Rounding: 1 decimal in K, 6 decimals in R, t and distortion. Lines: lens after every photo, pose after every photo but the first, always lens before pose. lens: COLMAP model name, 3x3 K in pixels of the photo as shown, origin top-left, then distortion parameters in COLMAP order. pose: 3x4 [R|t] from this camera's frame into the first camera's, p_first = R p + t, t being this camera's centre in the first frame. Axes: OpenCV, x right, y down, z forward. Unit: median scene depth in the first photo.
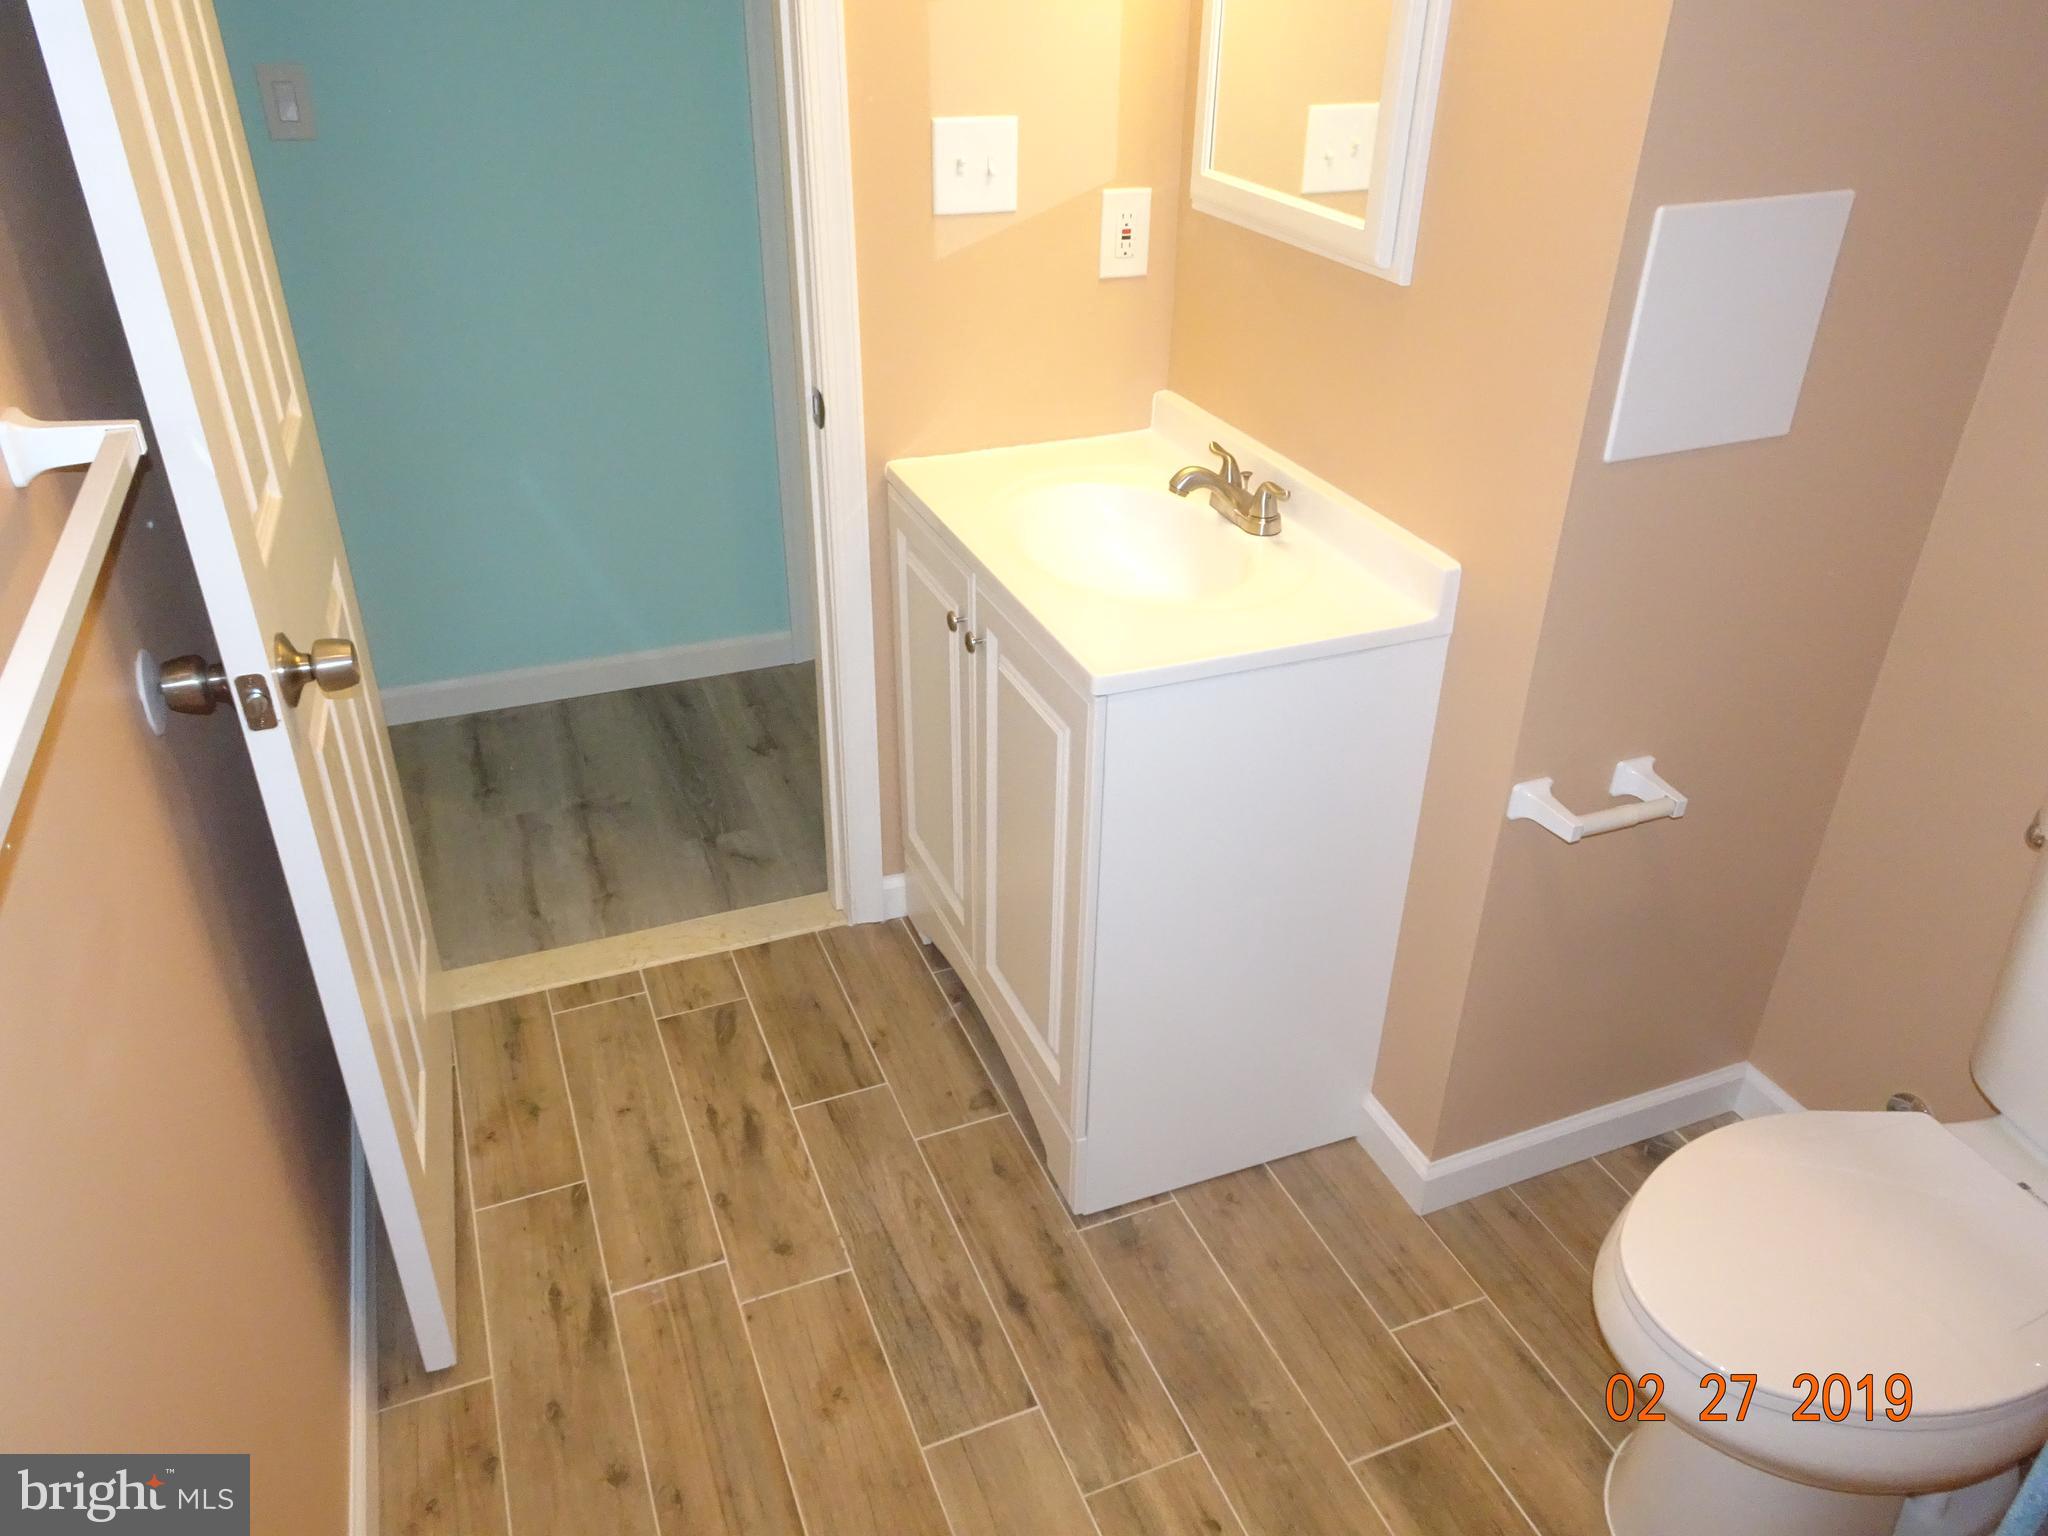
lens RADIAL K [[1464.9, 0, 1028.5], [0, 1464.9, 769.2], [0, 0, 1]] dist [0.010953, 0.005503]
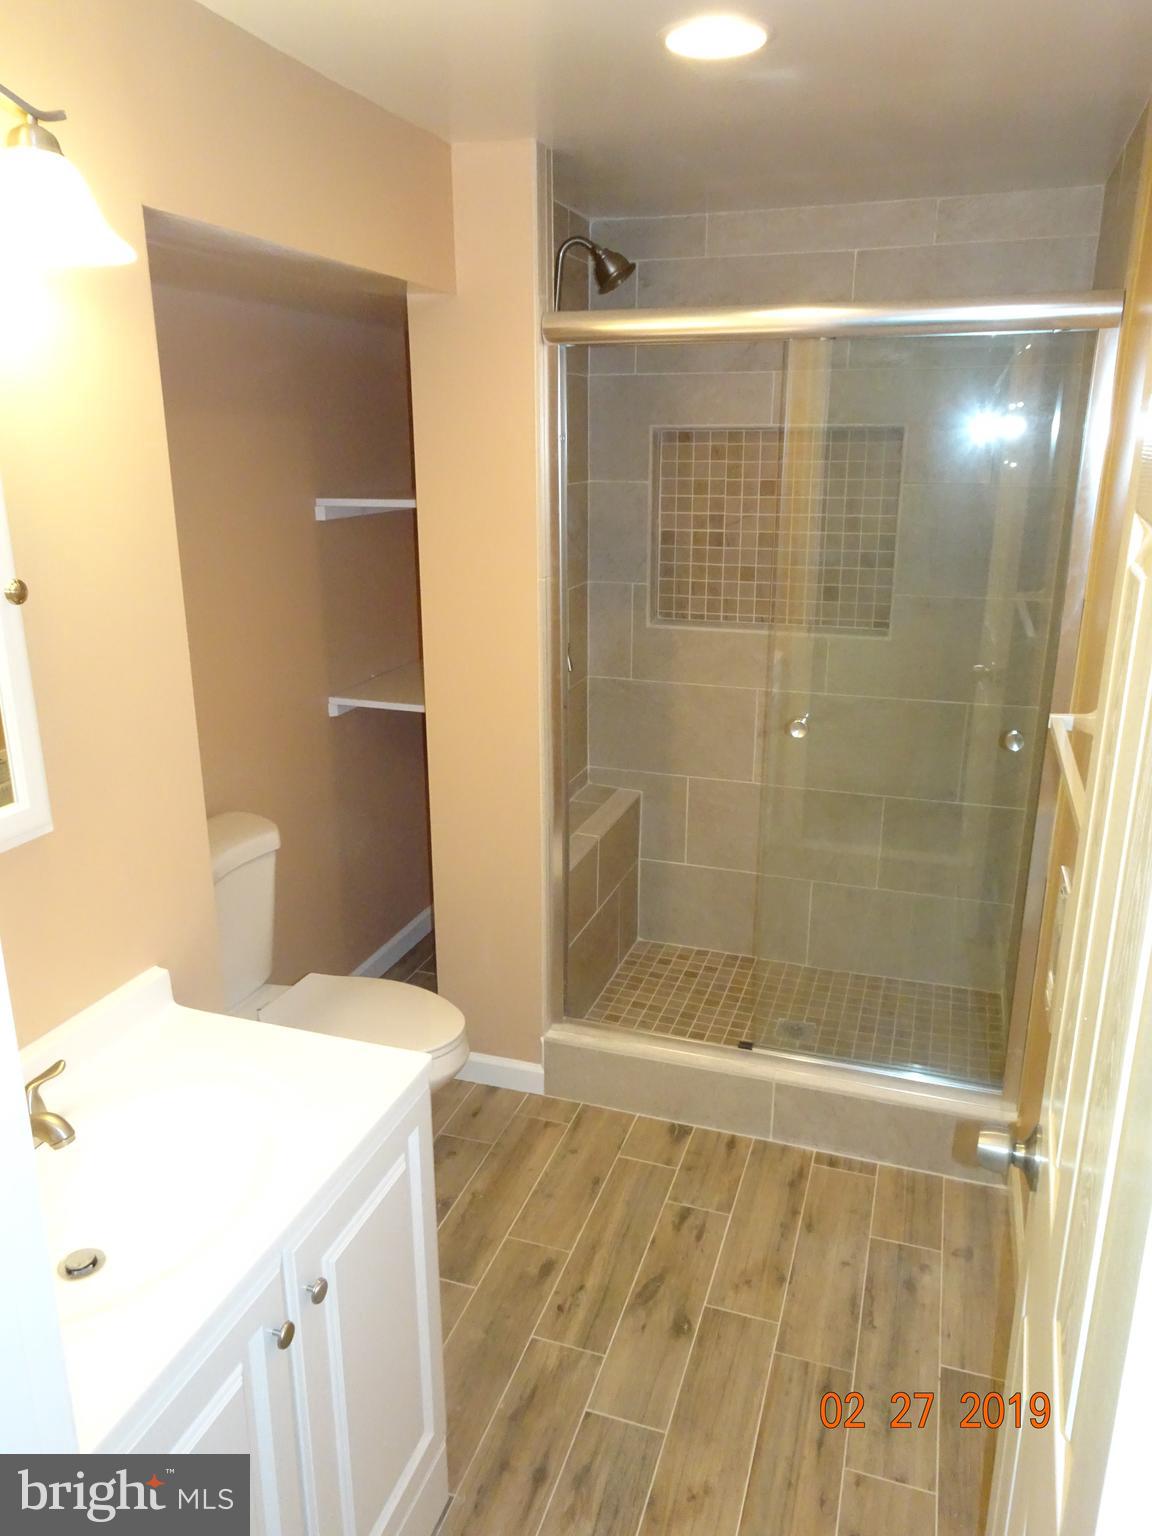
lens RADIAL K [[1098.7, 0, 570.5], [0, 1098.7, 768.4], [0, 0, 1]] dist [0.007438, 0.012128]
pose [[-0.751843, -0.206609, 0.626135, -0.477110], [0.324214, 0.711050, 0.623934, -0.639993], [-0.574123, 0.672102, -0.467612, 0.948305]]
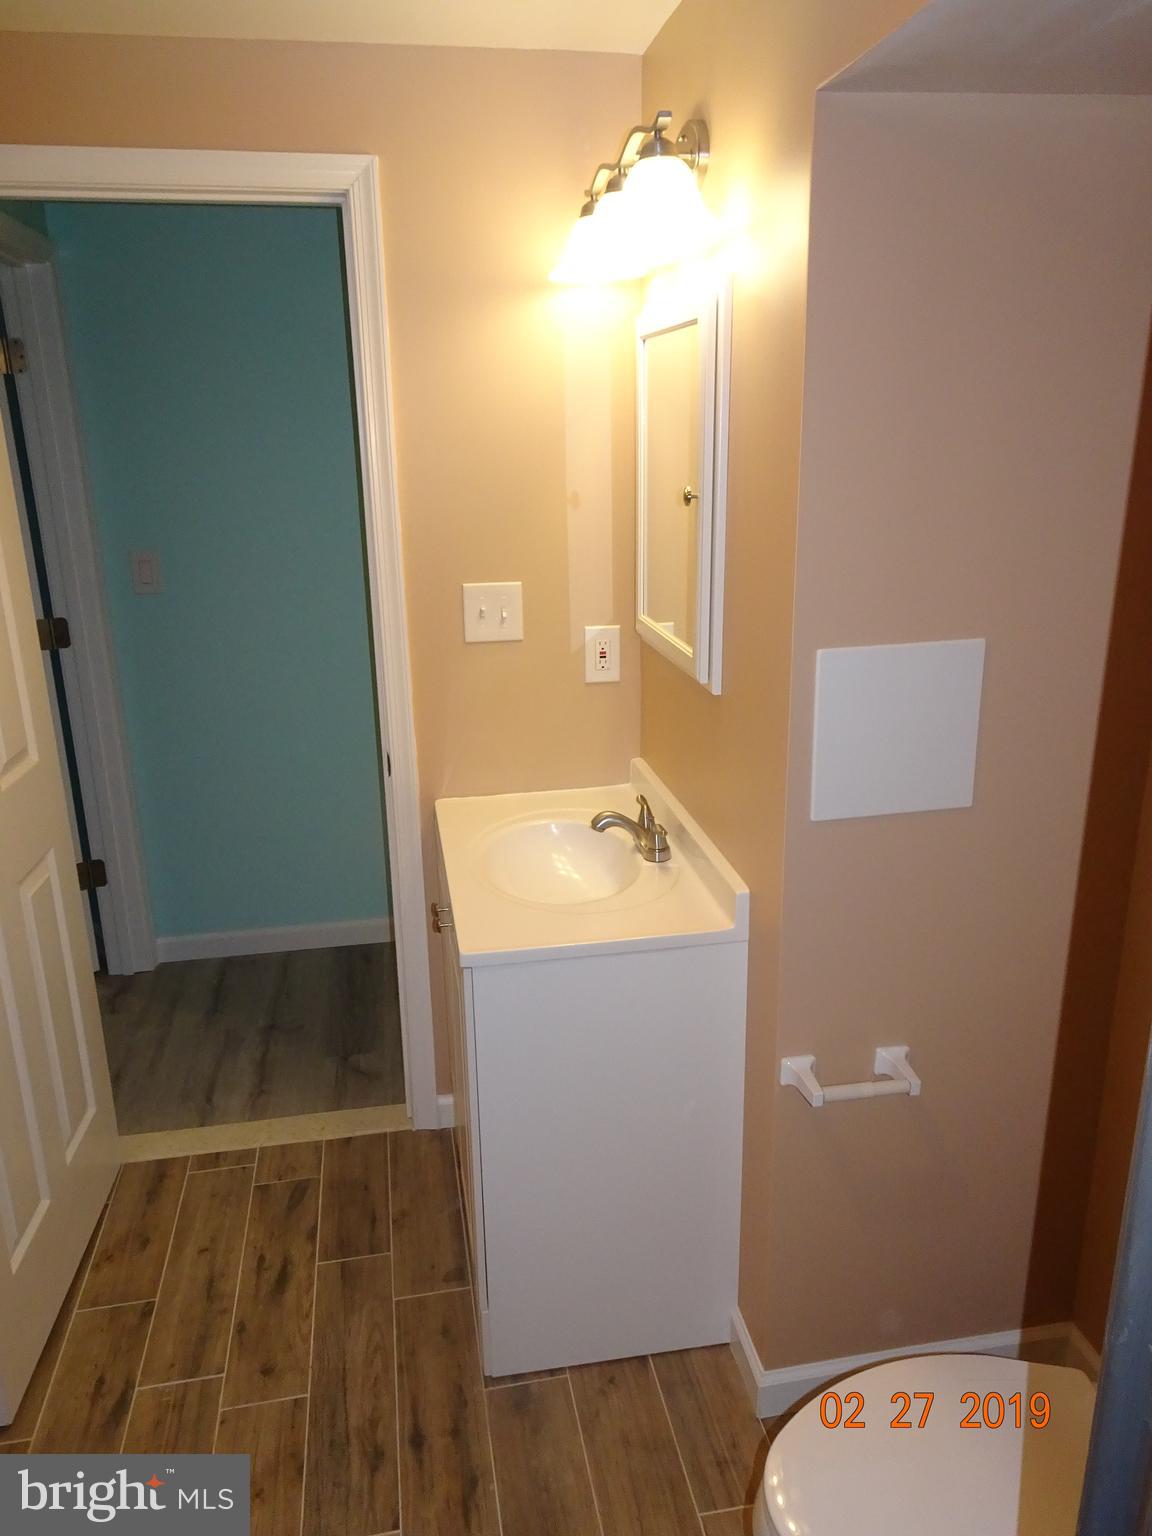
lens RADIAL K [[1098.7, 0, 572.8], [0, 1098.7, 768.4], [0, 0, 1]] dist [0.007438, 0.012128]
pose [[0.977139, 0.029551, -0.210539, 0.291151], [-0.076965, 0.972292, -0.220737, -0.007981], [0.198182, 0.231895, 0.952338, -0.033827]]
